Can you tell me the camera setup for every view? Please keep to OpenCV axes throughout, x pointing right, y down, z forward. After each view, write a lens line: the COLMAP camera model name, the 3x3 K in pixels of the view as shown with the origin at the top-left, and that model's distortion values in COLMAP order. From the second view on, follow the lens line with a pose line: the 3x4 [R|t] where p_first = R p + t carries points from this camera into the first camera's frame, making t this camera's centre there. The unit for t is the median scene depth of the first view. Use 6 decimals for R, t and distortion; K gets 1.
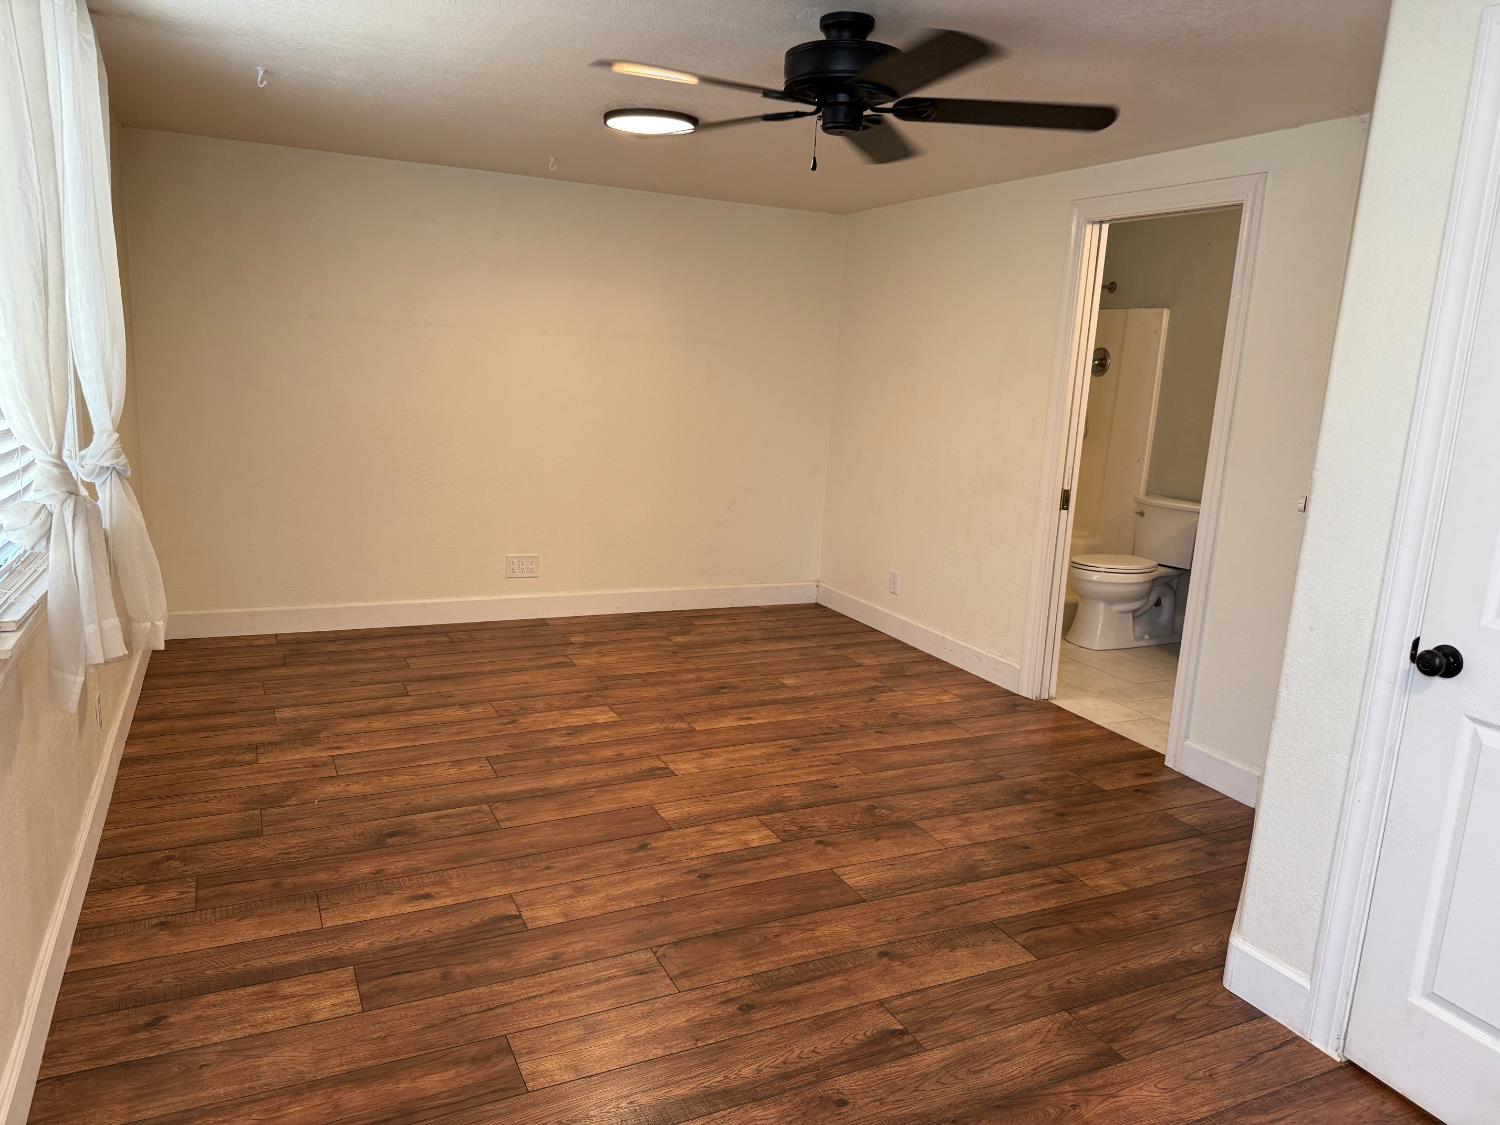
lens RADIAL K [[1055.3, 0, 746.5], [0, 1055.3, 566.4], [0, 0, 1]] dist [0.138742, -0.253764]
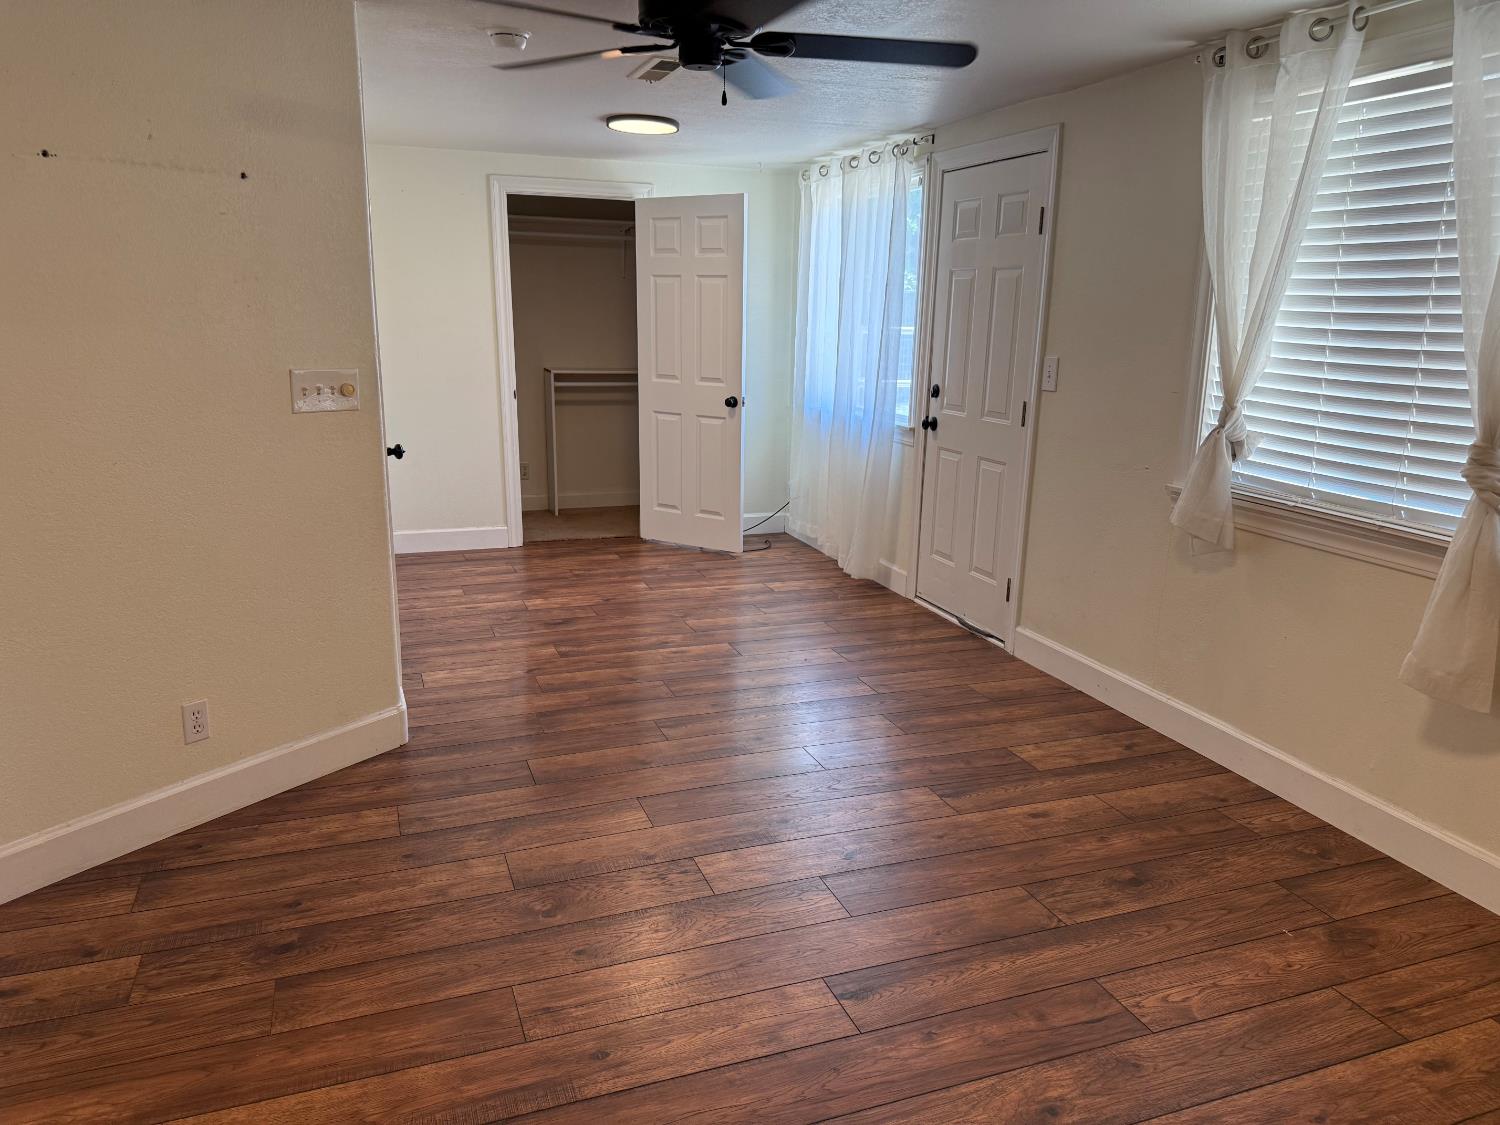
lens RADIAL K [[1055.3, 0, 746.5], [0, 1055.3, 566.4], [0, 0, 1]] dist [0.138742, -0.253764]
pose [[-0.993548, -0.087948, 0.071602, -0.050793], [-0.049121, 0.902783, 0.427282, -0.329912], [-0.102219, 0.421008, -0.901279, 1.648442]]
